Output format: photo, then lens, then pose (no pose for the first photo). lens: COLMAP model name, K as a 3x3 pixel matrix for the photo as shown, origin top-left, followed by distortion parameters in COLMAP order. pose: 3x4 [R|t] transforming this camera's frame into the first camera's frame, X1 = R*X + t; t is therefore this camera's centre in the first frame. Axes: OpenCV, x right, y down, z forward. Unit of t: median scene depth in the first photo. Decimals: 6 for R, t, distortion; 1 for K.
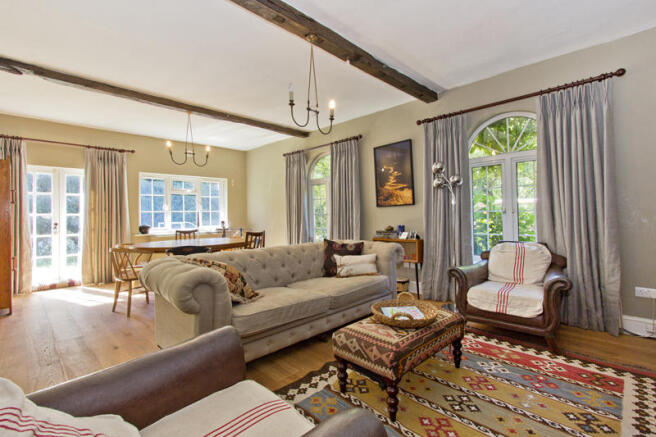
lens RADIAL K [[301.5, 0, 313.3], [0, 301.5, 219.5], [0, 0, 1]] dist [-0.000584, -0.000097]
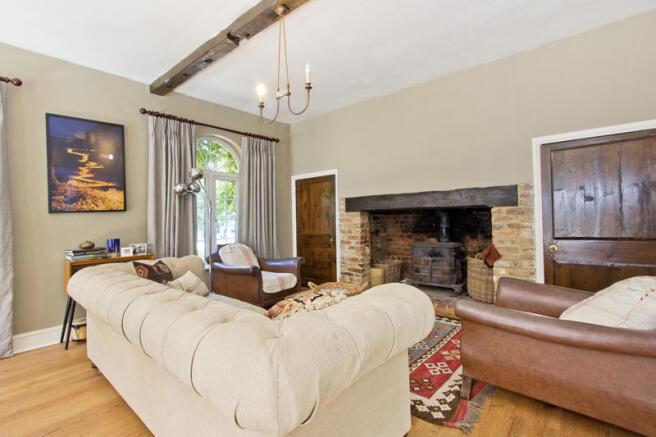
lens RADIAL K [[311.1, 0, 327.7], [0, 311.1, 206.3], [0, 0, 1]] dist [0.000461, -0.000026]
pose [[-0.083147, 0.049845, 0.995290, -0.491681], [0.028357, 0.998462, -0.047635, -0.010533], [-0.996134, 0.024263, -0.084433, 0.555845]]
